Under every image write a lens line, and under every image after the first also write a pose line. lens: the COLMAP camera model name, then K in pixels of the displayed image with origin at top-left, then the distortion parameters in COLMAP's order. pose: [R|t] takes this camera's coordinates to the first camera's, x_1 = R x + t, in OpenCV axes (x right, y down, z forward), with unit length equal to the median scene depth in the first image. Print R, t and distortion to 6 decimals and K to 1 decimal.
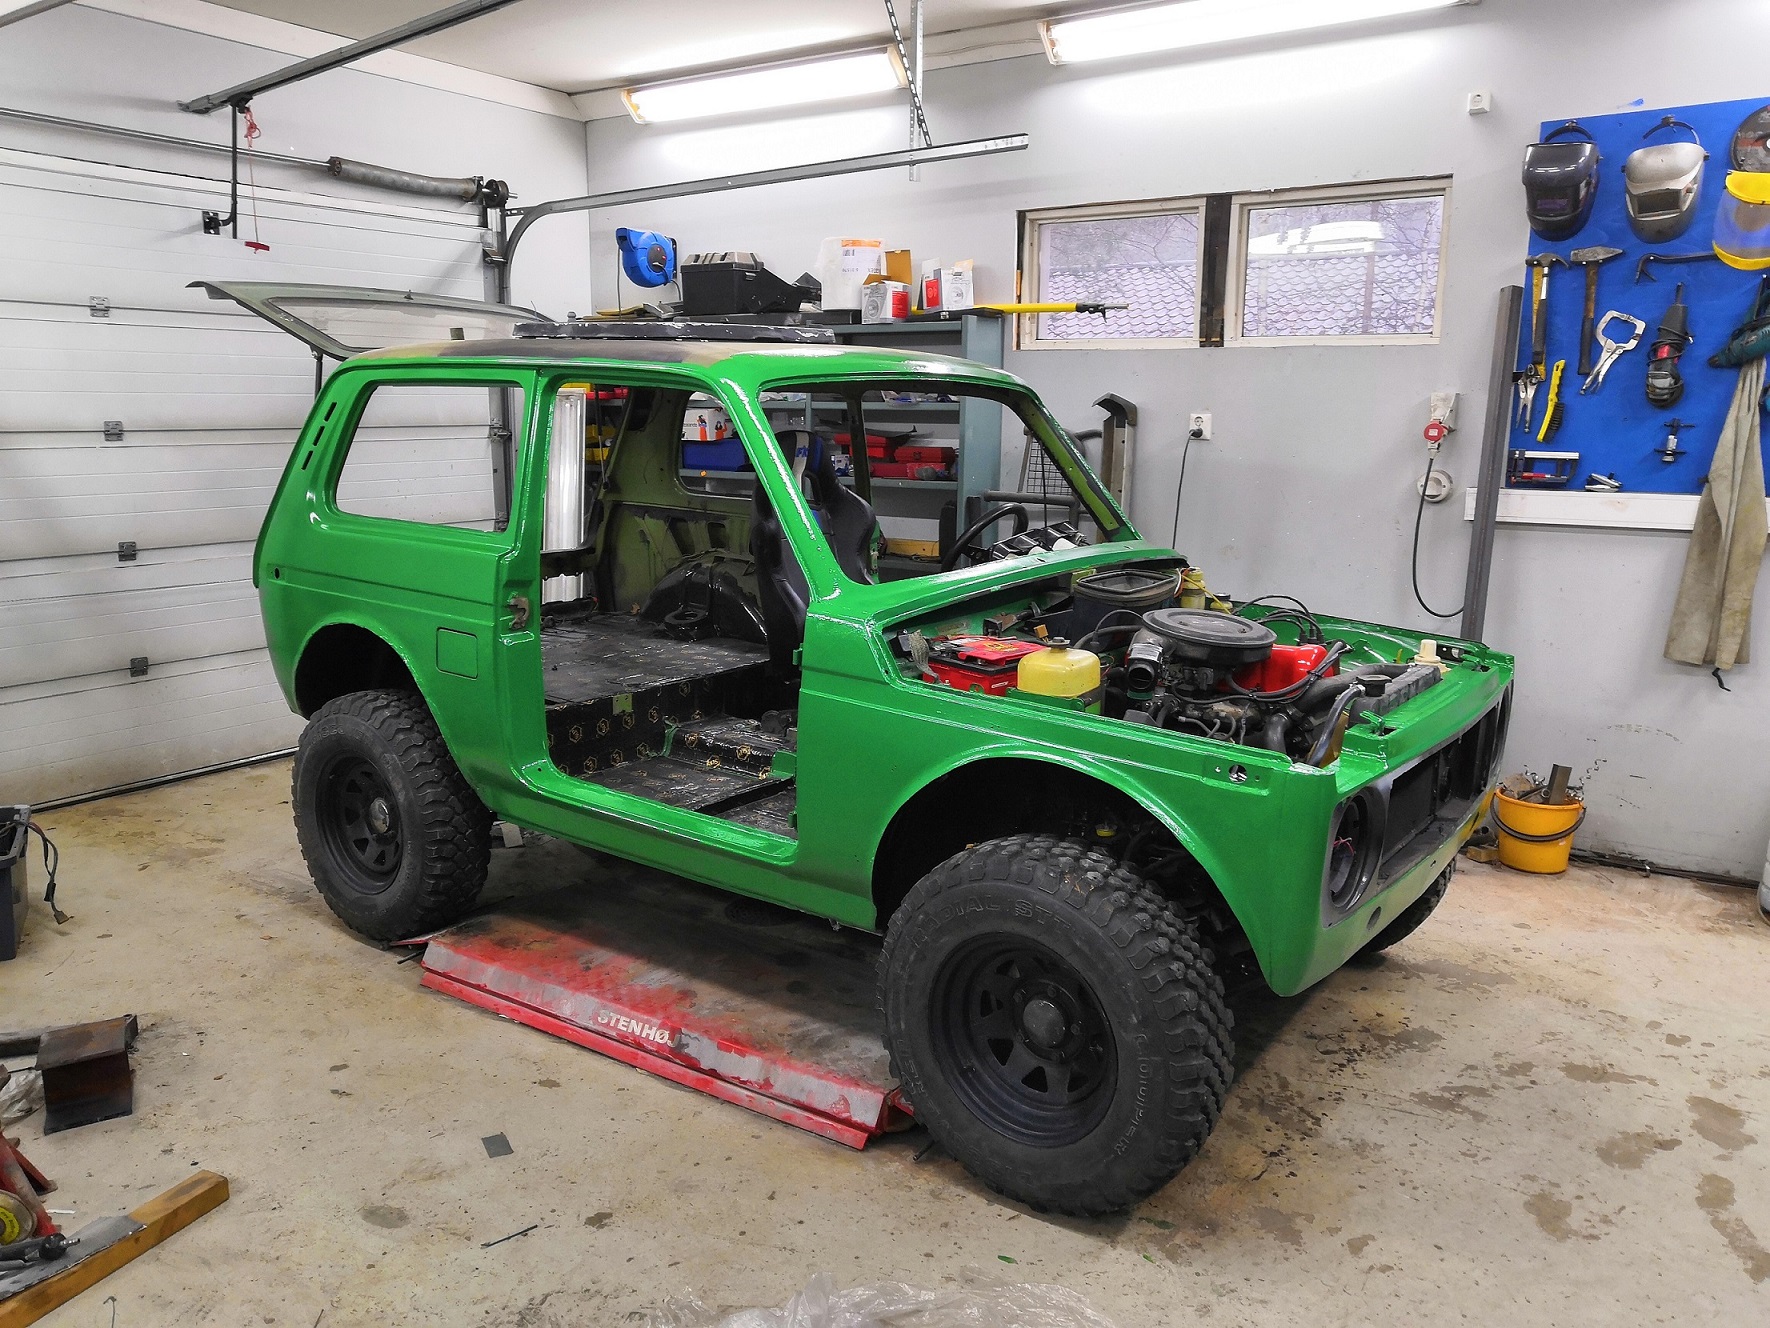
lens RADIAL K [[1338.0, 0, 885.0], [0, 1338.0, 664.0], [0, 0, 1]] dist [-0.022373, 0.039229]
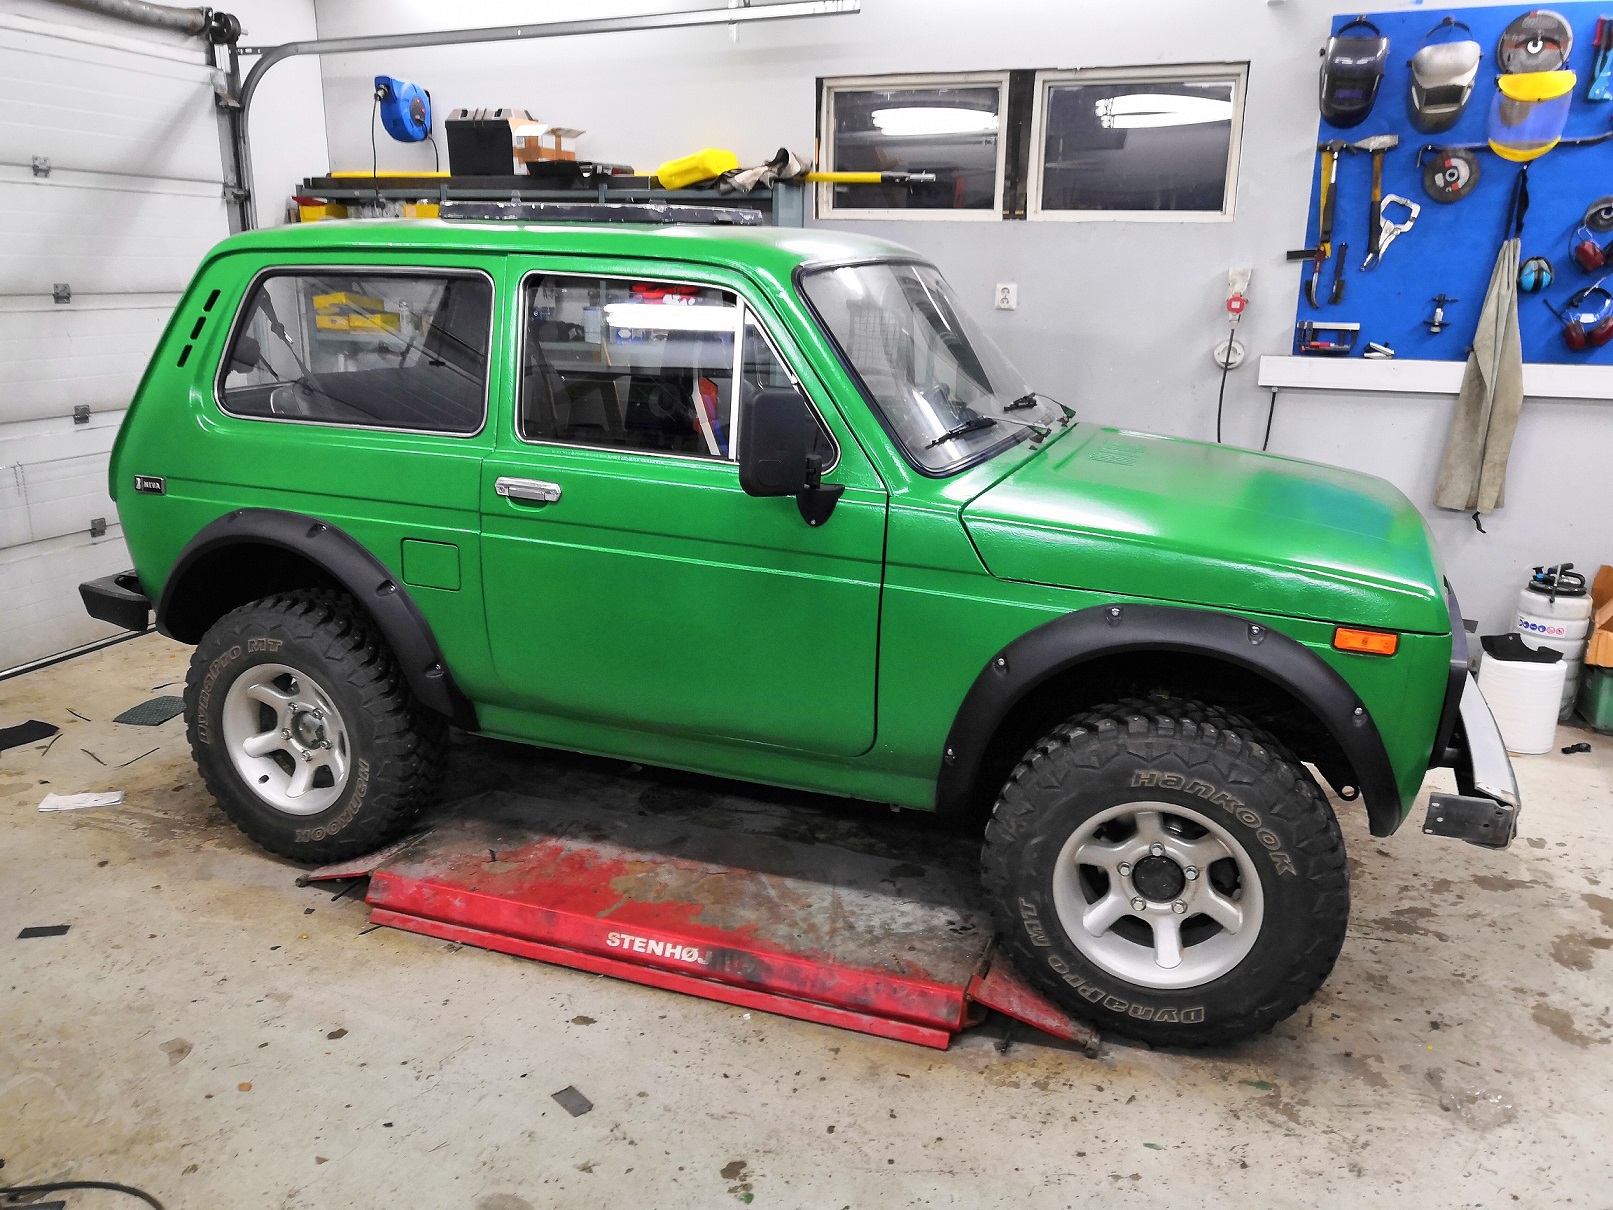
lens RADIAL K [[1219.3, 0, 806.5], [0, 1219.3, 605.0], [0, 0, 1]] dist [-0.022373, 0.039229]
pose [[0.967407, -0.054332, 0.247329, -0.171339], [0.036526, 0.996437, 0.076025, -0.015922], [-0.250579, -0.064513, 0.965944, 0.103455]]
